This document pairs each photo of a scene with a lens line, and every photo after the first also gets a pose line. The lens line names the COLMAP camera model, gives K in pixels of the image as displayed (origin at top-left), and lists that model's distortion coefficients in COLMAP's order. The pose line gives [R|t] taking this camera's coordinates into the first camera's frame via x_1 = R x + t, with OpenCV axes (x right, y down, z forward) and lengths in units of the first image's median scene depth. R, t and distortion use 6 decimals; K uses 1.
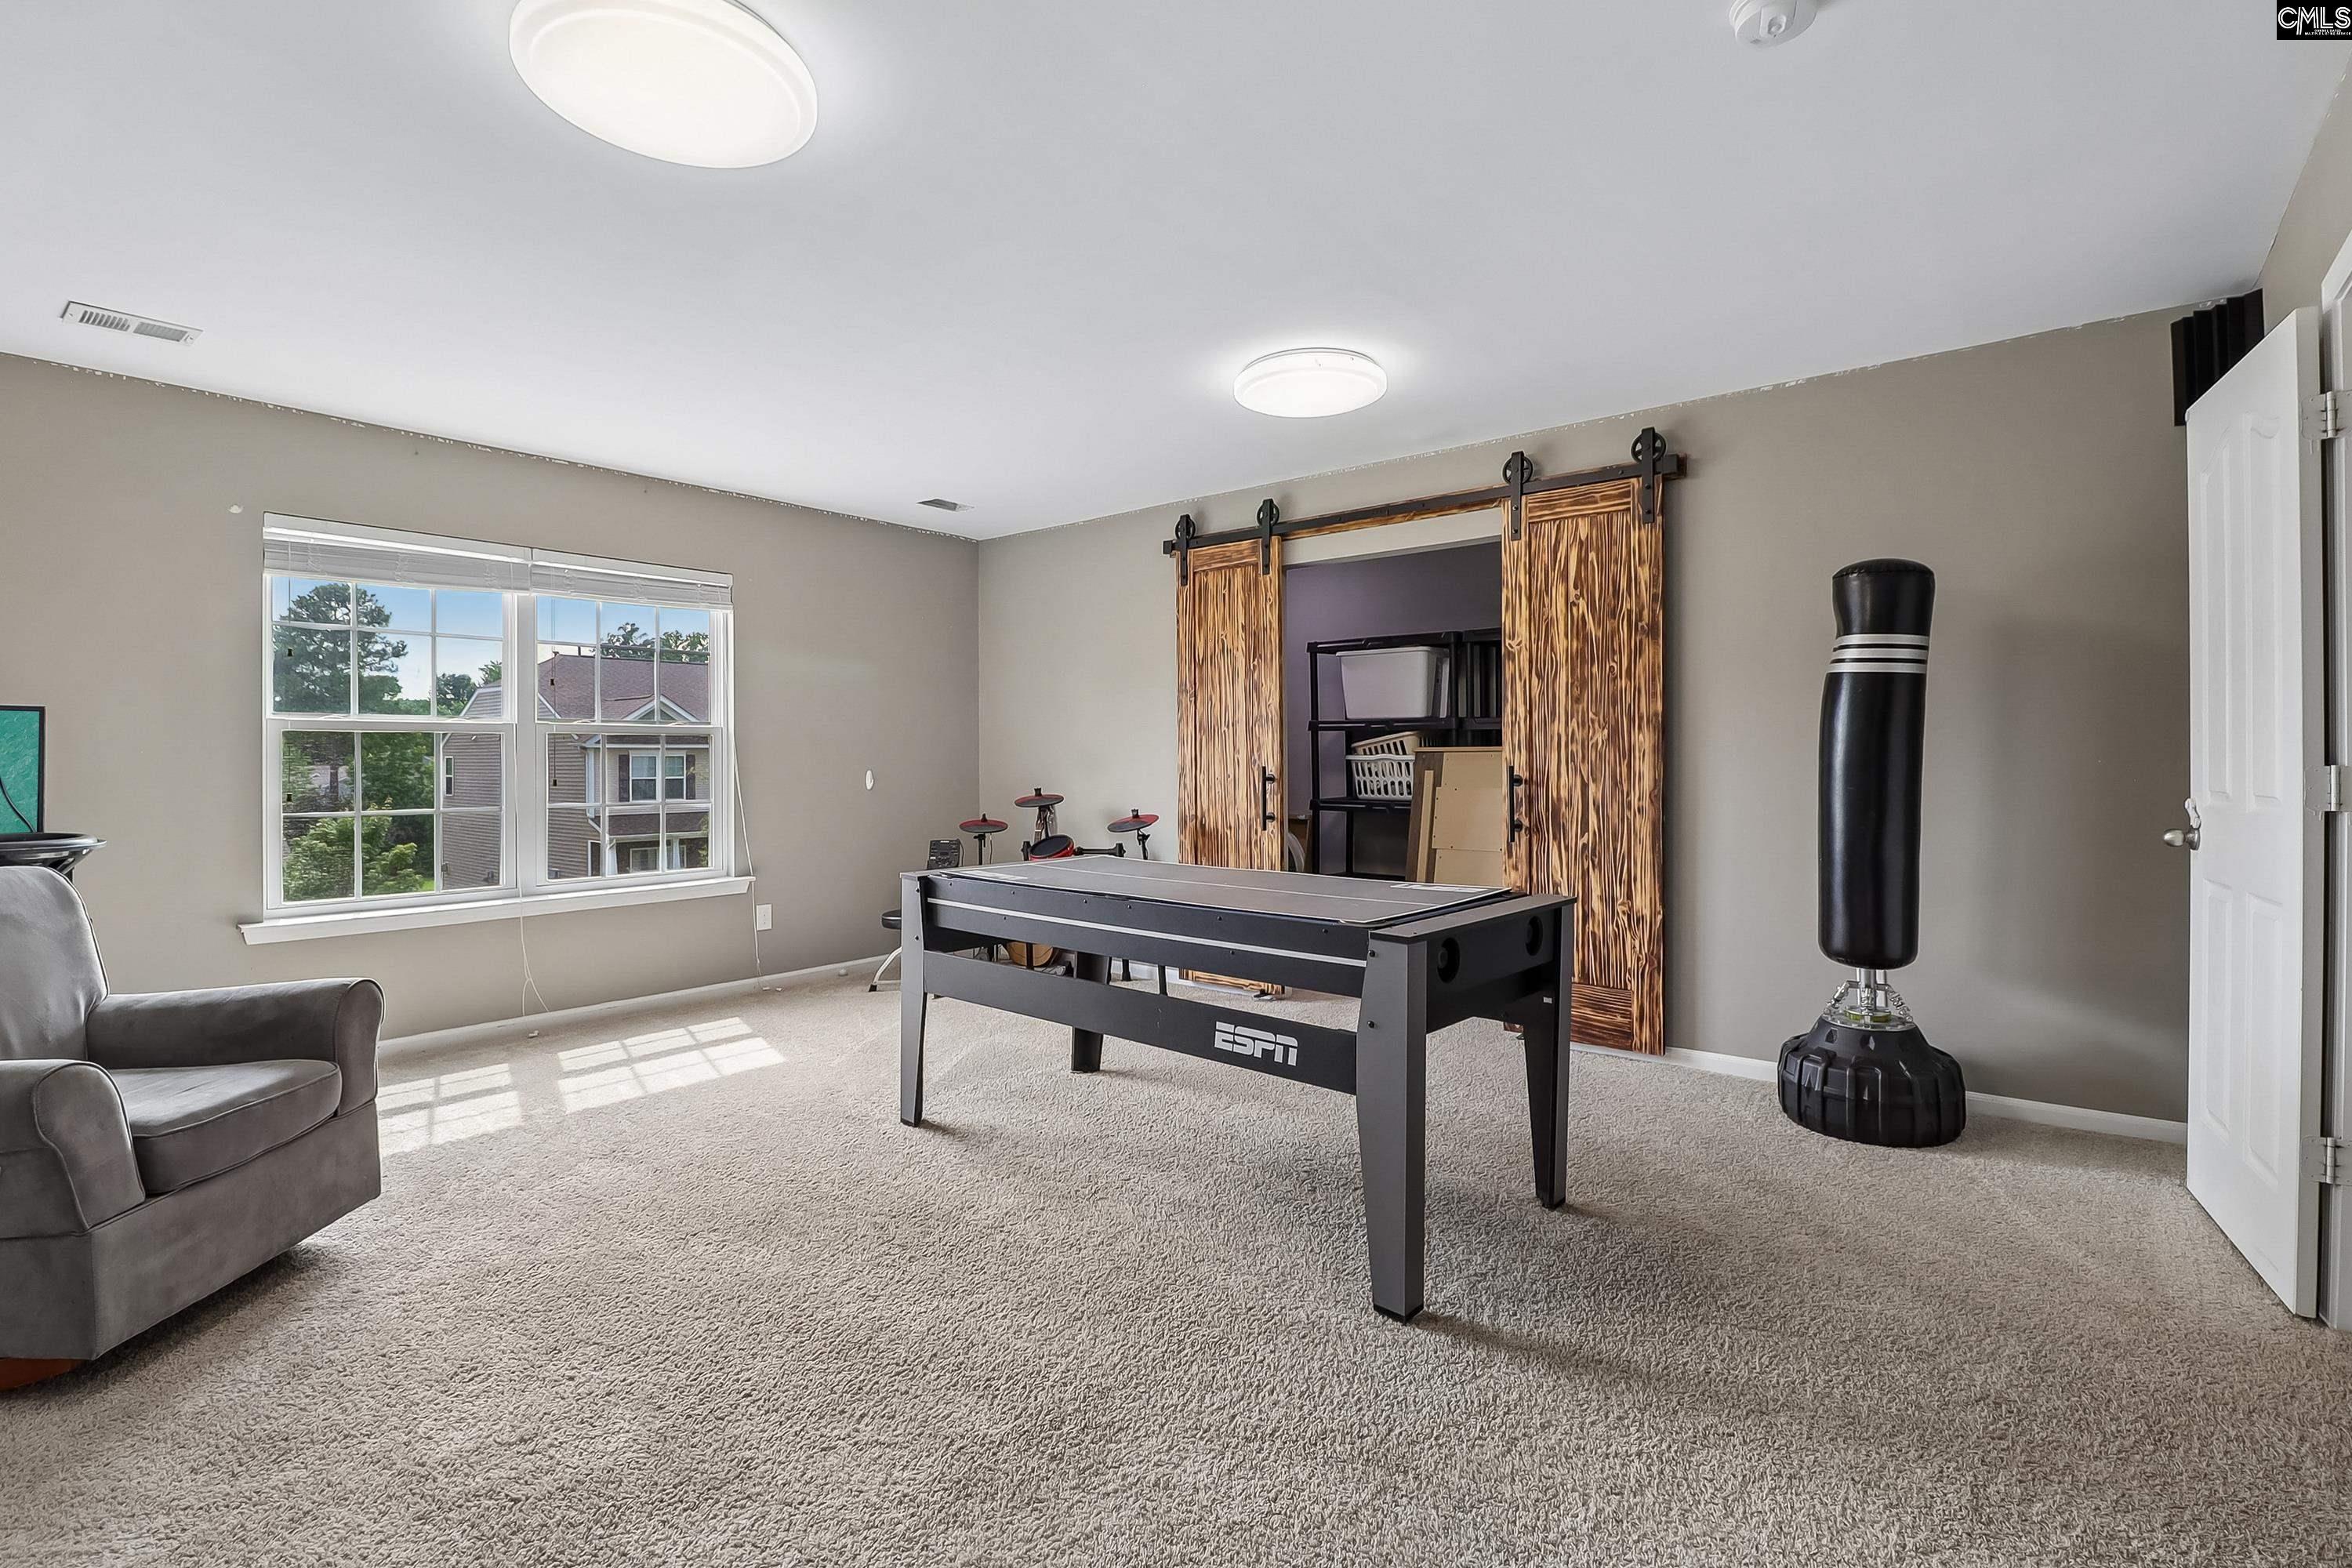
lens RADIAL K [[1093.6, 0, 1180.7], [0, 1093.6, 762.8], [0, 0, 1]] dist [-0.021506, -0.005512]
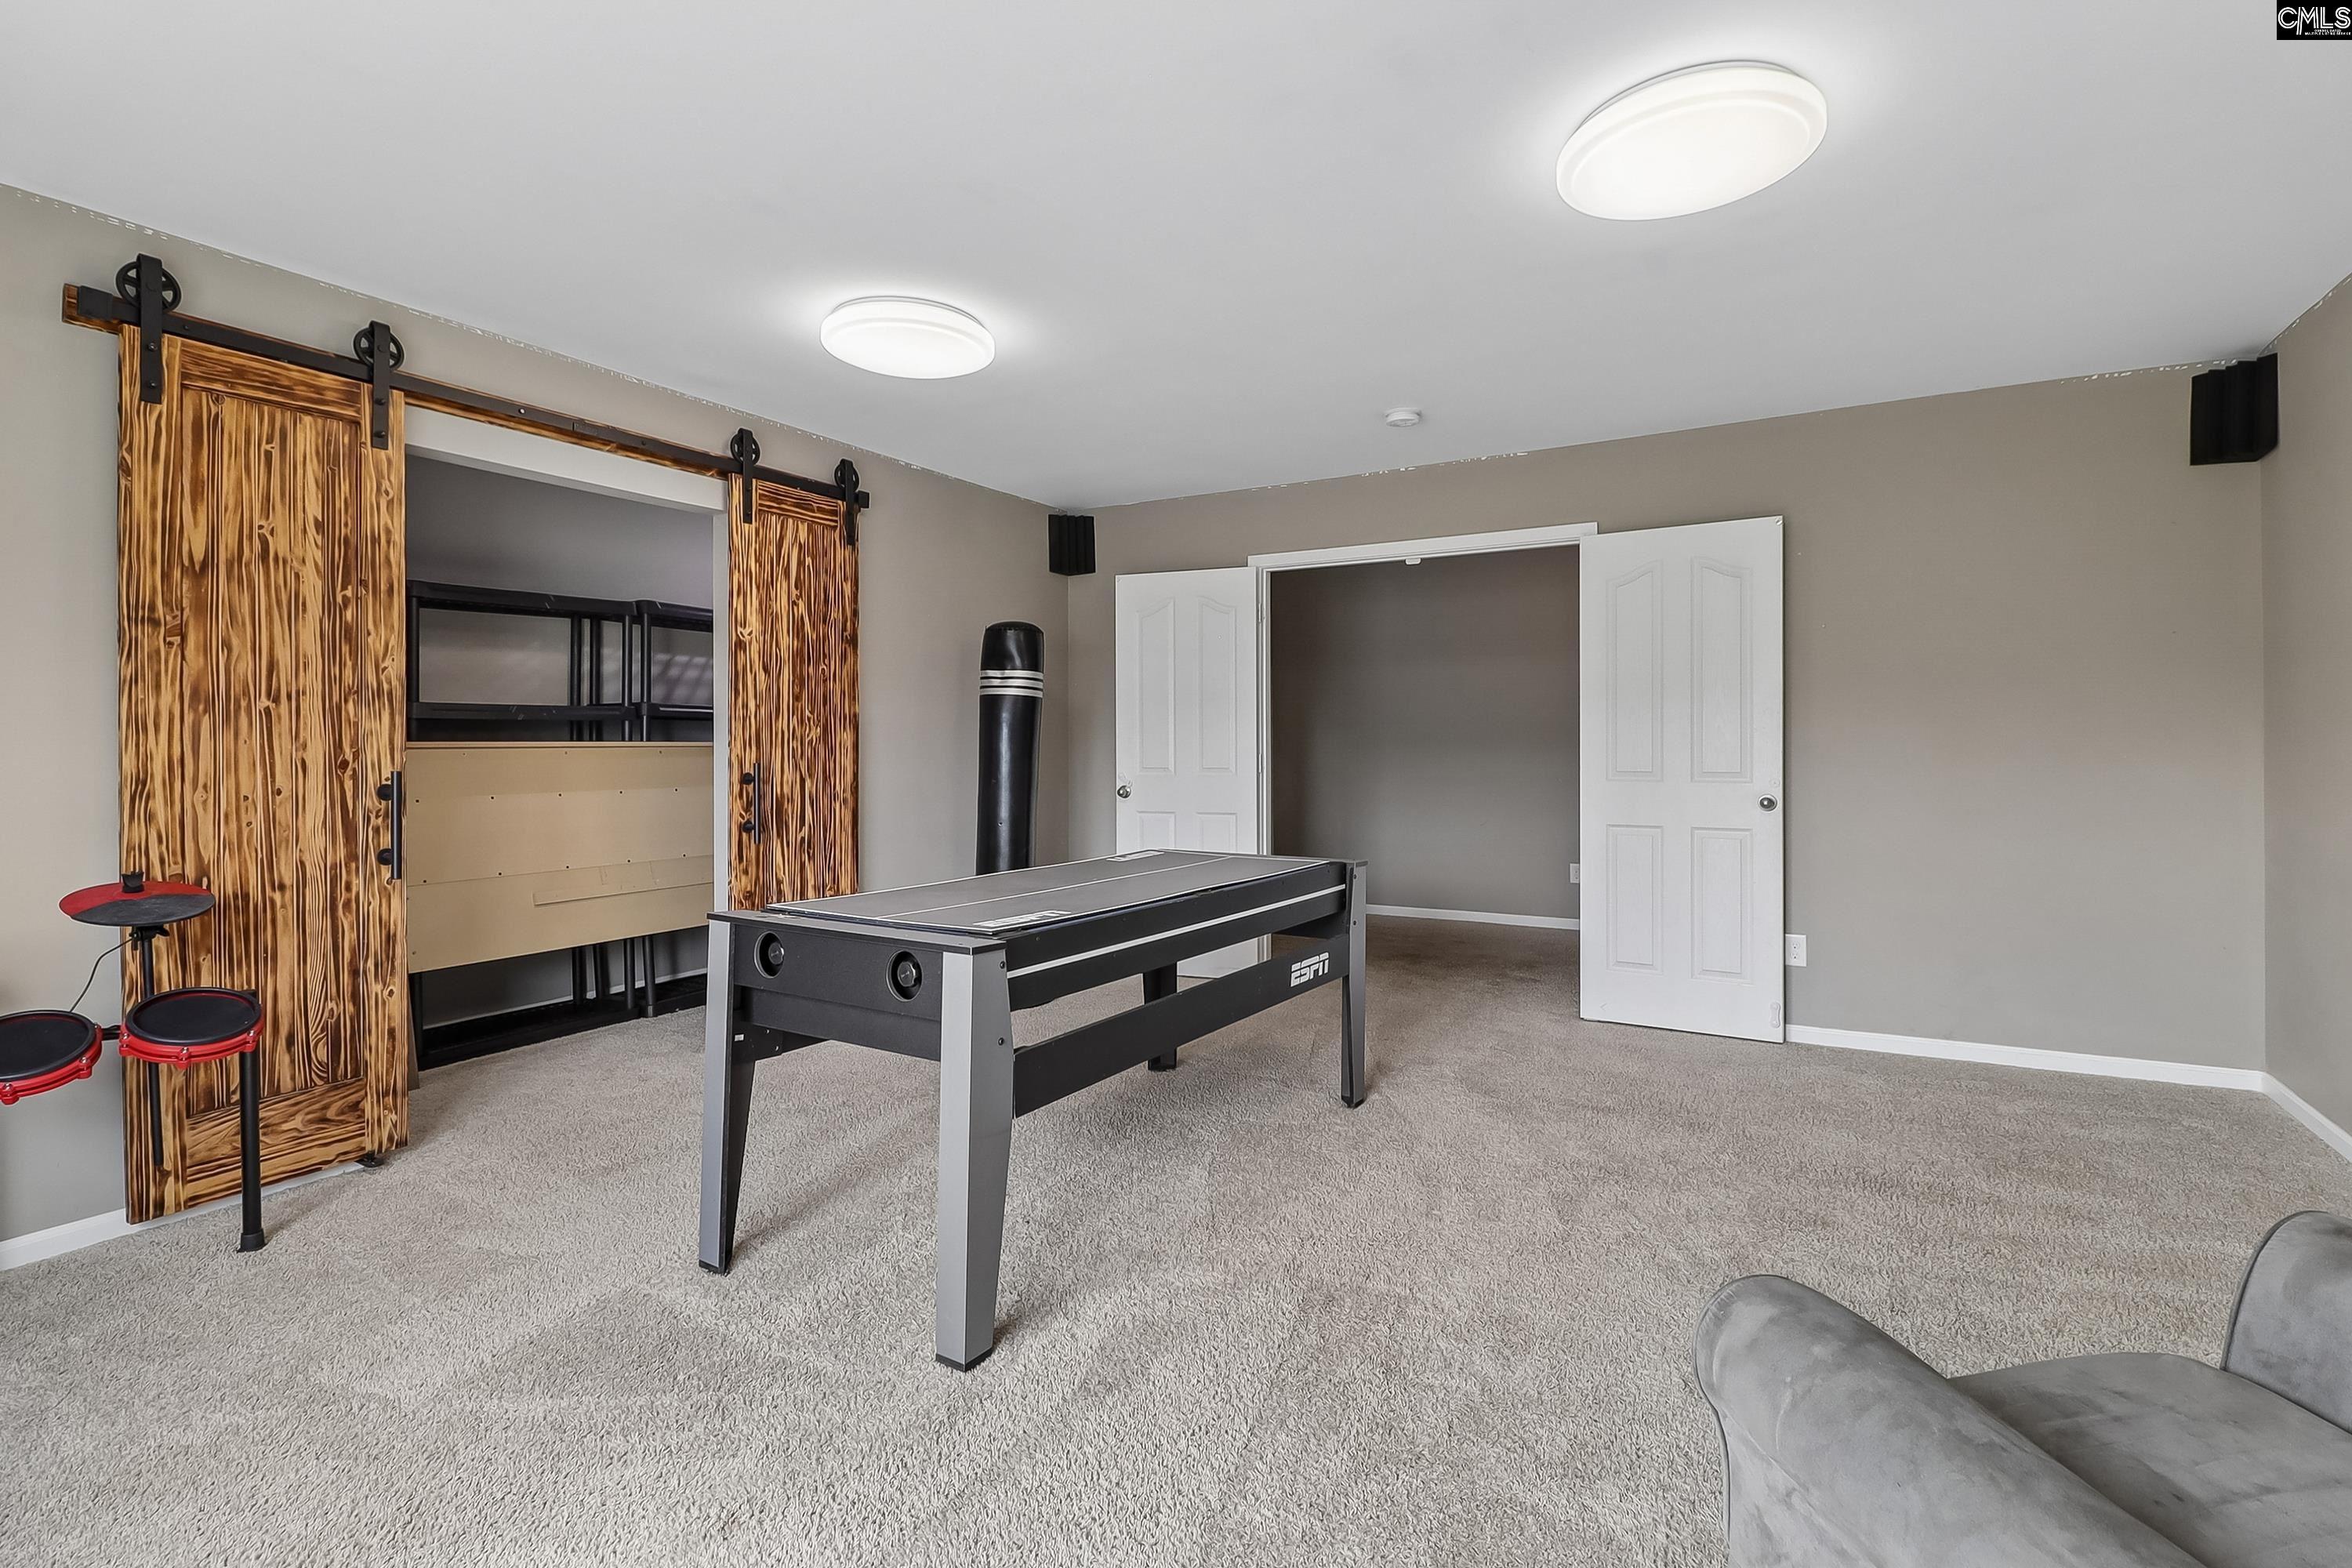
lens RADIAL K [[1093.6, 0, 1180.9], [0, 1093.6, 767.0], [0, 0, 1]] dist [-0.021506, -0.005512]
pose [[-0.187509, -0.010423, 0.982208, -0.694374], [0.013673, 0.999819, 0.013221, -0.001199], [-0.982168, 0.015908, -0.187333, 0.820881]]
